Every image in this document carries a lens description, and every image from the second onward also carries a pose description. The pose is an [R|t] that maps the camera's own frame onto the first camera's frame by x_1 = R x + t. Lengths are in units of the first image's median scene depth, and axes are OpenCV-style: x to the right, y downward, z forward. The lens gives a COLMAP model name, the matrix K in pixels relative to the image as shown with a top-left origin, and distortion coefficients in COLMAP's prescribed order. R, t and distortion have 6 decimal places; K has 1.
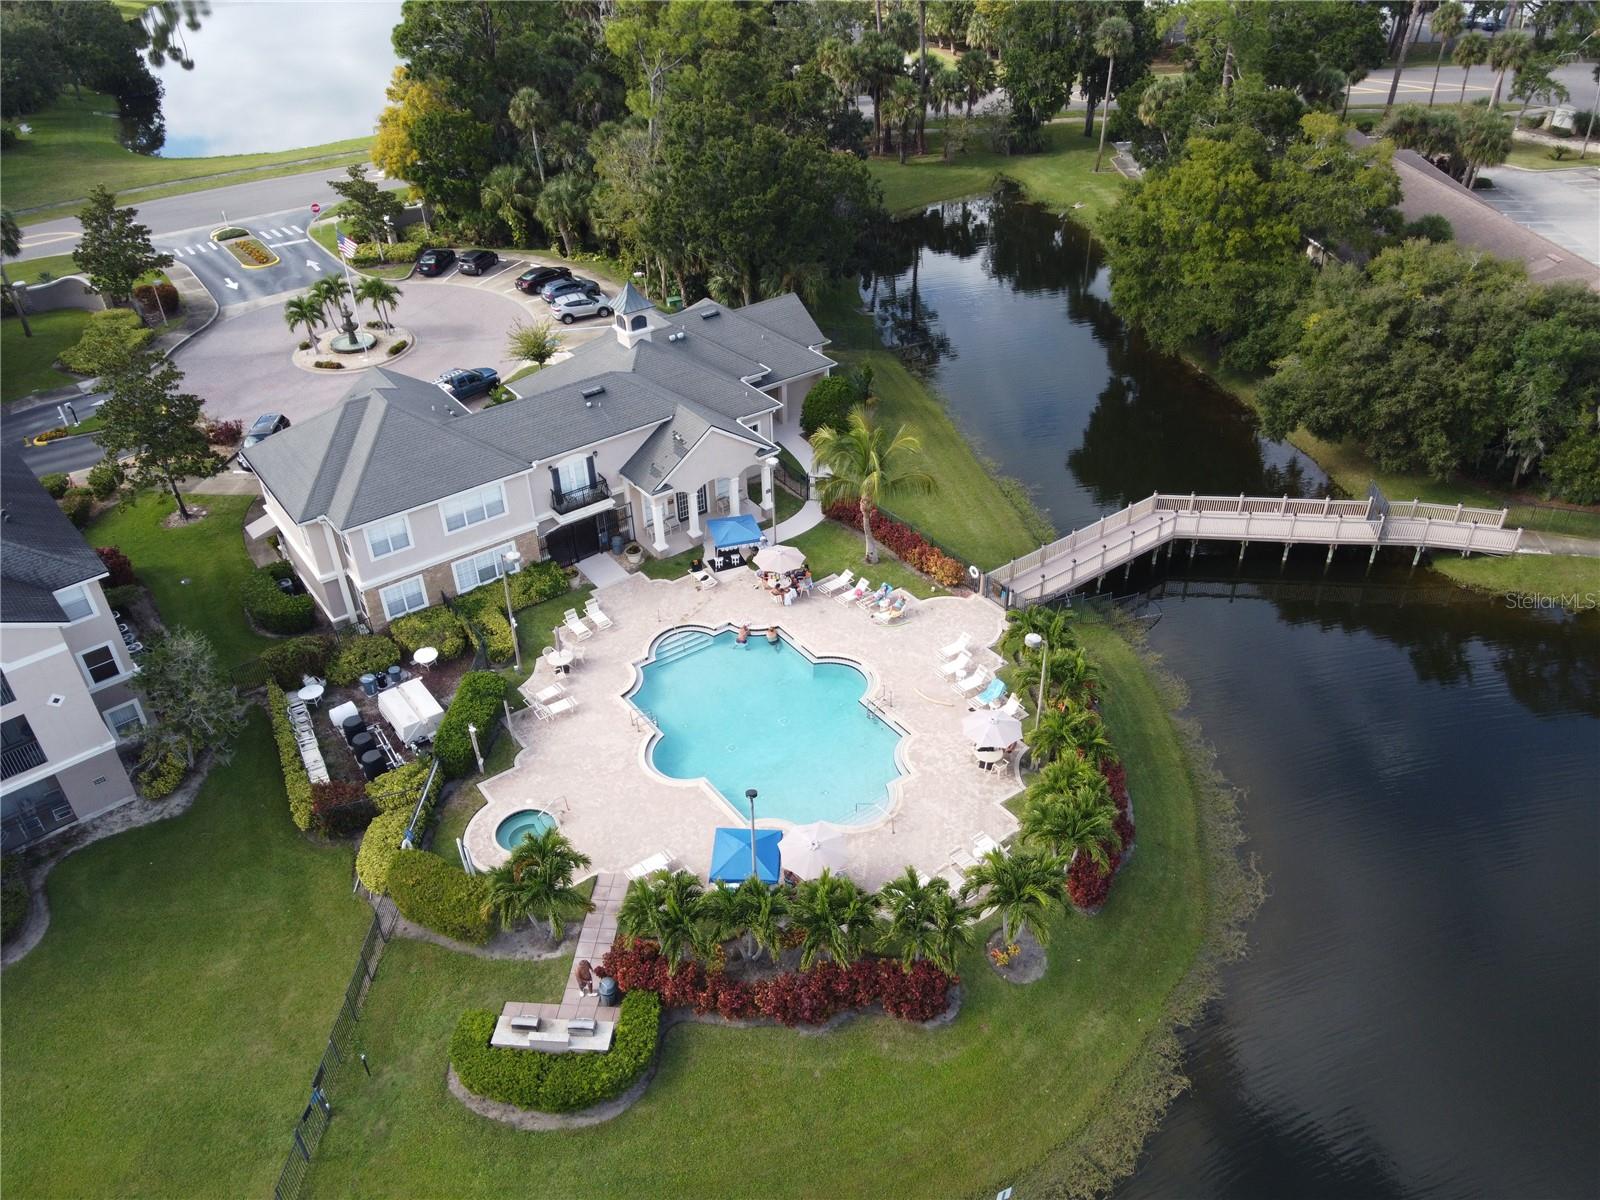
lens RADIAL K [[1216.0, 0, 805.5], [0, 1216.0, 603.6], [0, 0, 1]] dist [0.001456, 0.026880]
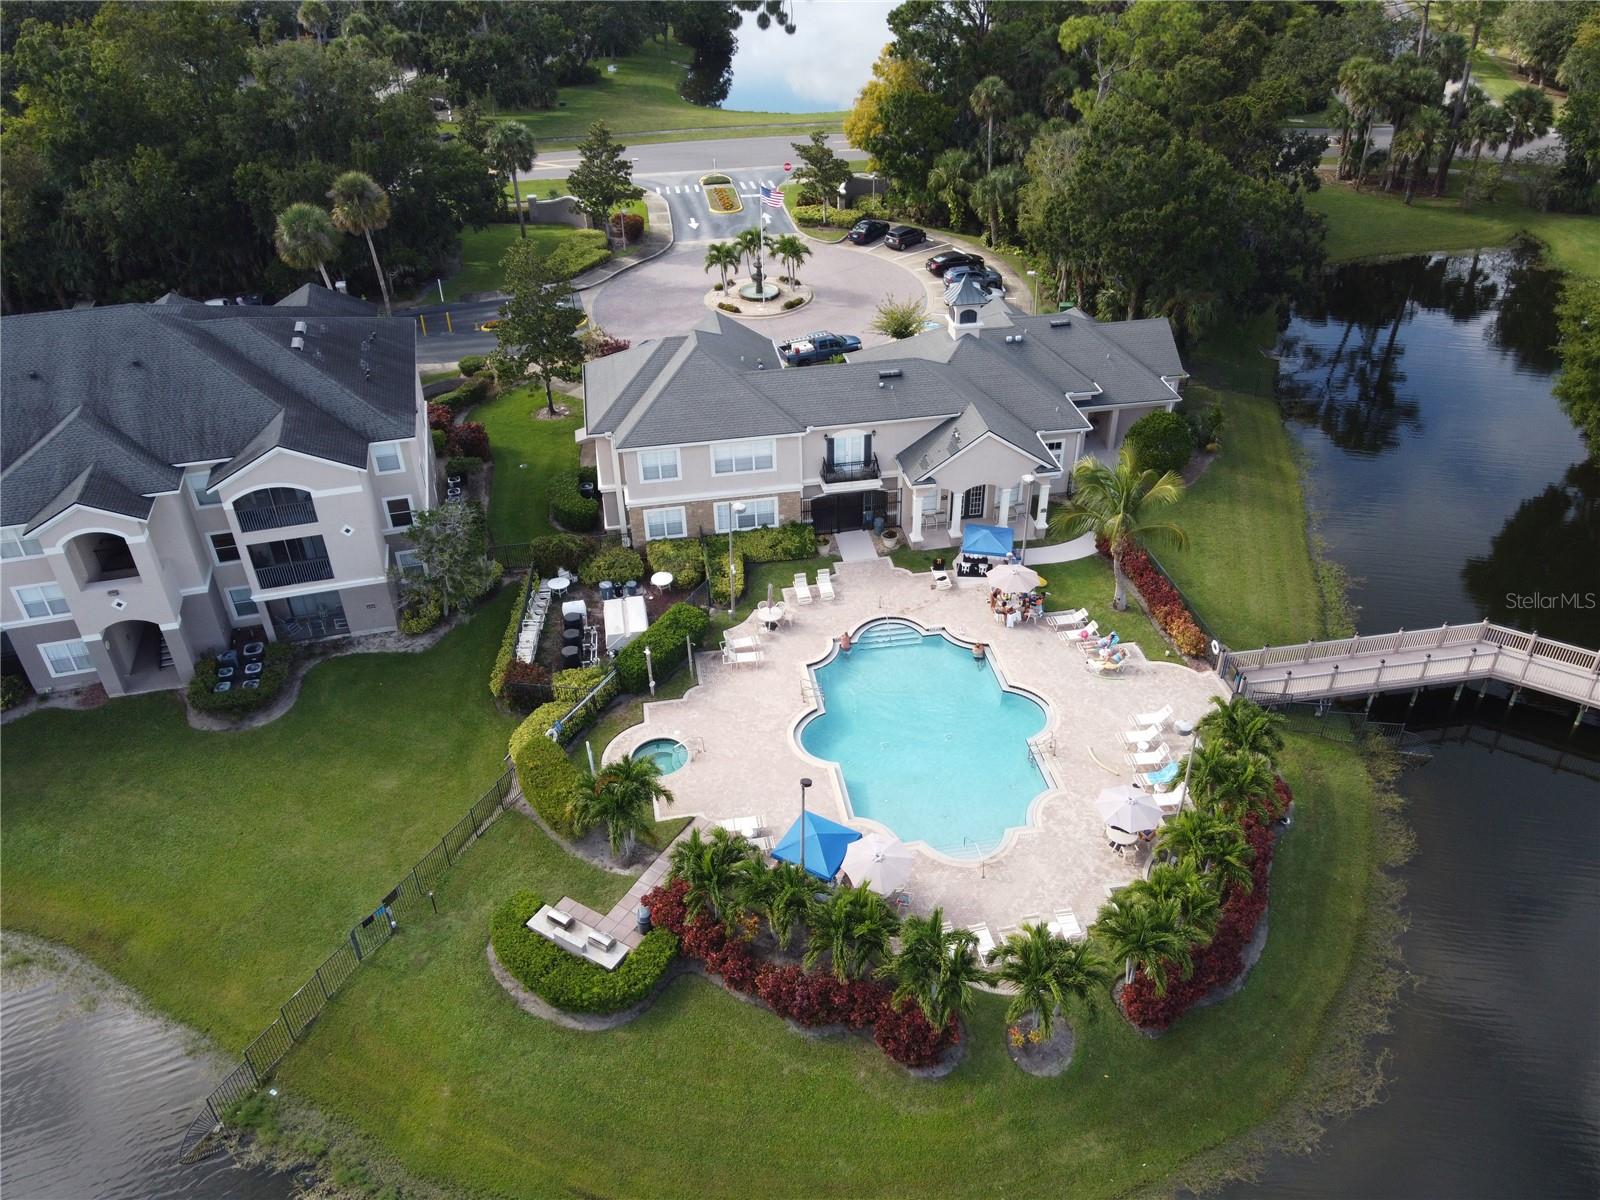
lens RADIAL K [[1216.0, 0, 805.5], [0, 1216.0, 603.6], [0, 0, 1]] dist [0.001456, 0.026880]
pose [[0.893126, 0.263437, -0.364592, 0.180285], [-0.261702, 0.963572, 0.055153, -0.026255], [0.365839, 0.046156, 0.929533, 0.039098]]
